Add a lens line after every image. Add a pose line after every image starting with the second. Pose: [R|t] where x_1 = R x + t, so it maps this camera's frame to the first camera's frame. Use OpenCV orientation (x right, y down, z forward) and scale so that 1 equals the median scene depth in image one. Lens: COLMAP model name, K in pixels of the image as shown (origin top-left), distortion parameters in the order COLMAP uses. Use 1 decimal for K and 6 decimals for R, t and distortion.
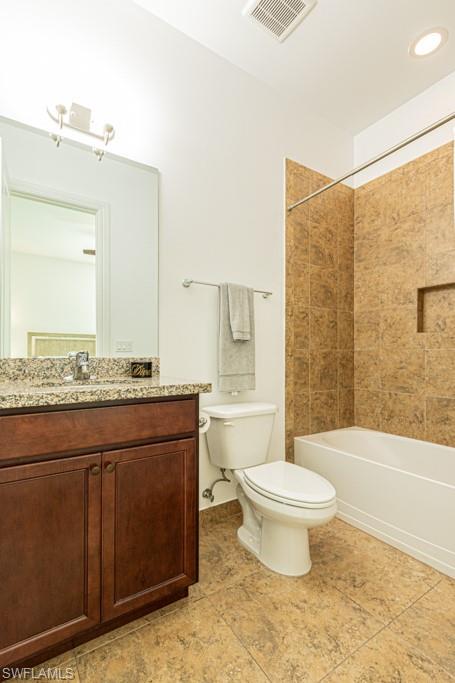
lens RADIAL K [[309.2, 0, 242.3], [0, 309.2, 354.3], [0, 0, 1]] dist [0.009374, -0.004006]
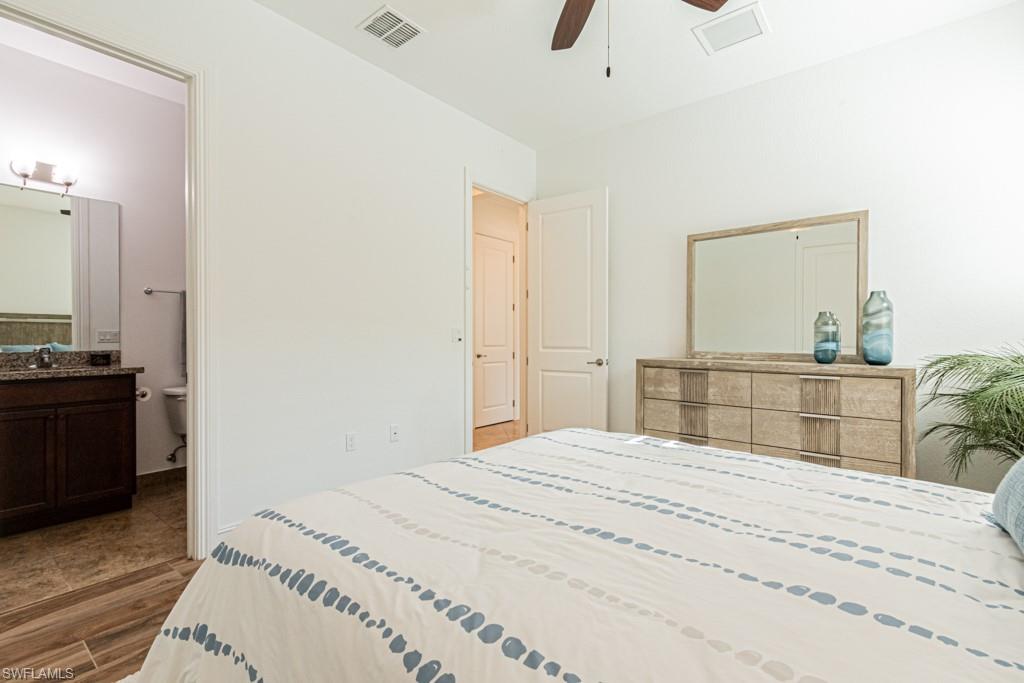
lens RADIAL K [[463.5, 0, 507.9], [0, 463.5, 337.5], [0, 0, 1]] dist [0.009374, -0.004006]
pose [[0.963761, -0.004545, 0.266730, 0.924602], [0.003709, 0.999987, 0.003639, -0.052476], [-0.266743, -0.002517, 0.963765, -1.563011]]
